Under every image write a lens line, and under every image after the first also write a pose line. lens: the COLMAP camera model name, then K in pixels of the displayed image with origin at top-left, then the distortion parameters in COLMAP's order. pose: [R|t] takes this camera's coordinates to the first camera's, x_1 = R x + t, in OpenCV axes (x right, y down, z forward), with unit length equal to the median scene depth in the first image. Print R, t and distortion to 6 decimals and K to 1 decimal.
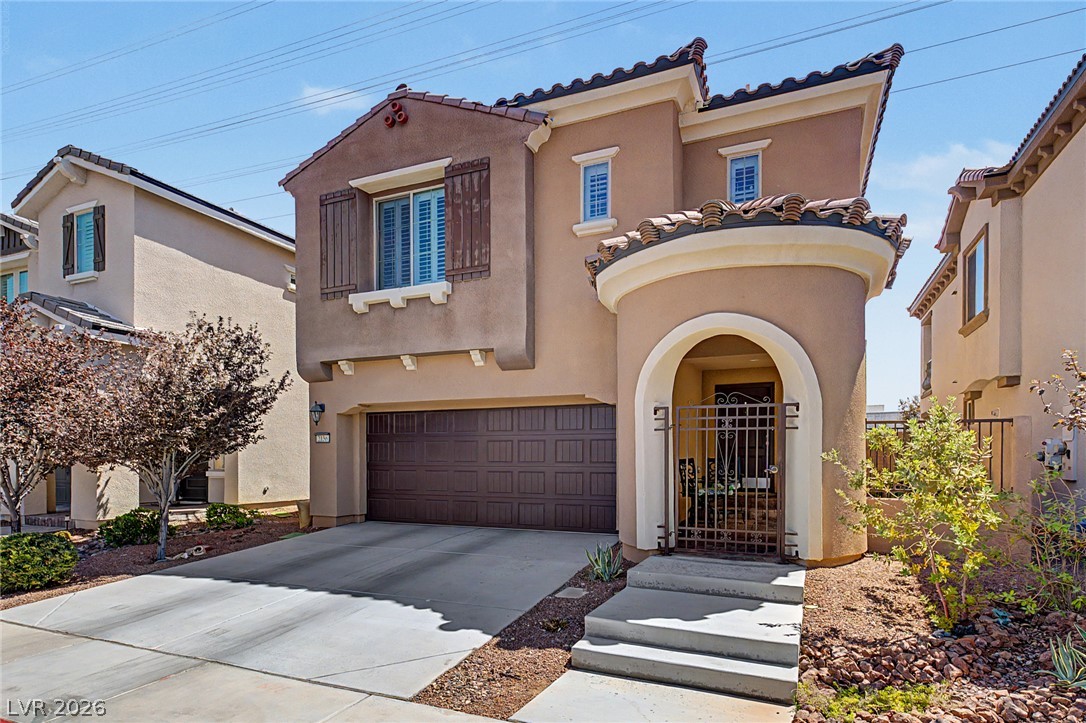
lens RADIAL K [[465.5, 0, 543.3], [0, 465.5, 461.5], [0, 0, 1]] dist [0.001976, 0.000146]
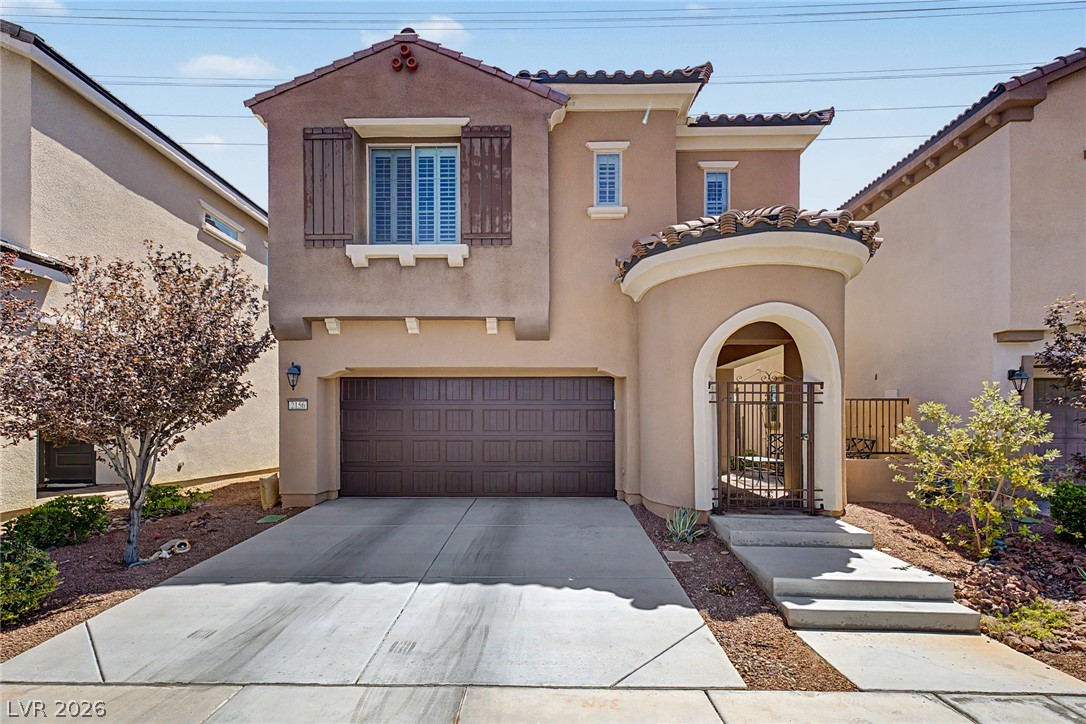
lens RADIAL K [[429.1, 0, 541.1], [0, 429.1, 426.7], [0, 0, 1]] dist [0.002167, 0.000088]
pose [[0.951334, -0.000245, 0.308162, -0.330318], [0.002875, 0.999963, -0.008079, -0.001837], [-0.308148, 0.008571, 0.951300, 0.108029]]
